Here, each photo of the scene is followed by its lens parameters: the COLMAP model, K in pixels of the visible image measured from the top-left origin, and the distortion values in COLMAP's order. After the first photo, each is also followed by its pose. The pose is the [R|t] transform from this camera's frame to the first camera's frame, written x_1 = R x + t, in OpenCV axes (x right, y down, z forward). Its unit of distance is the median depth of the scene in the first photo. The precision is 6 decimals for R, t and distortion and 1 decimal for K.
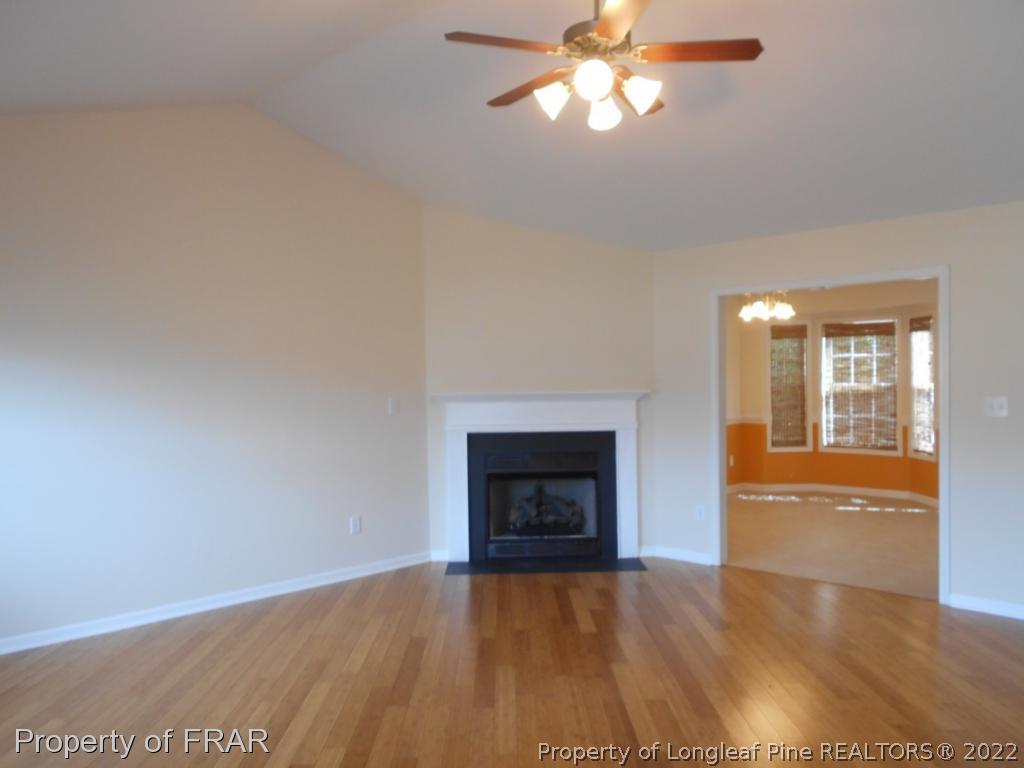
lens RADIAL K [[783.1, 0, 512.0], [0, 783.1, 384.0], [0, 0, 1]] dist [-0.002667, 0.000327]
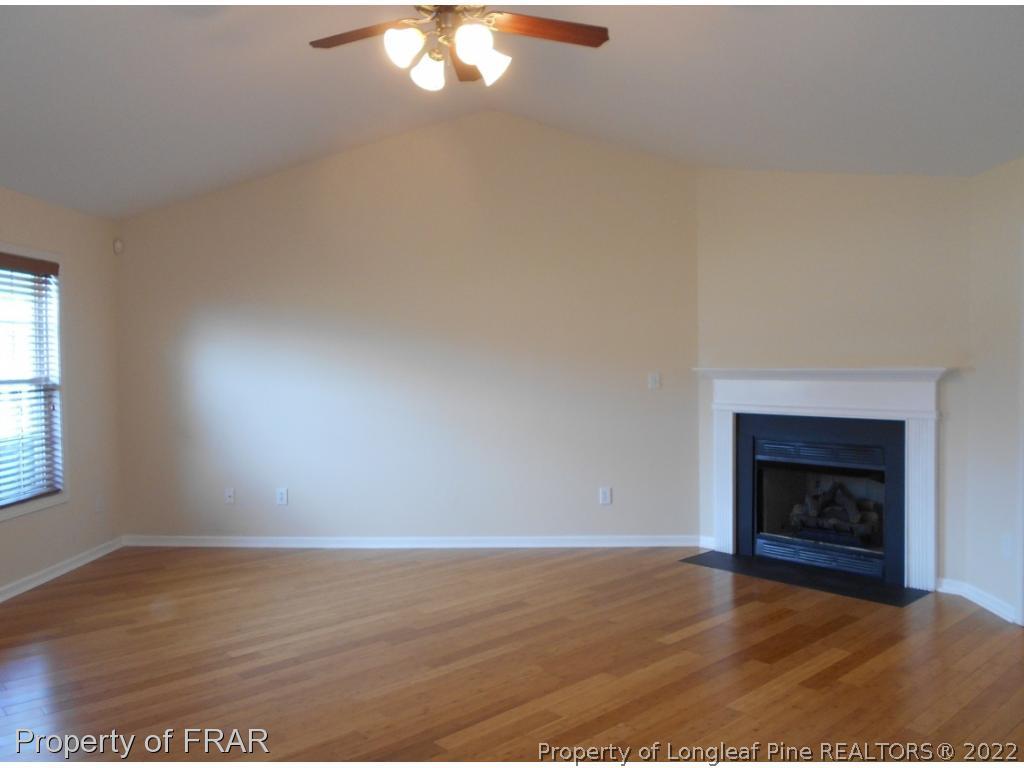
lens RADIAL K [[796.7, 0, 512.0], [0, 796.7, 384.0], [0, 0, 1]] dist [0.002622, 0.003021]
pose [[0.688994, 0.029676, -0.724159, 0.431177], [-0.003933, 0.999300, 0.037209, -0.003635], [0.724756, -0.022789, 0.688628, 0.186872]]
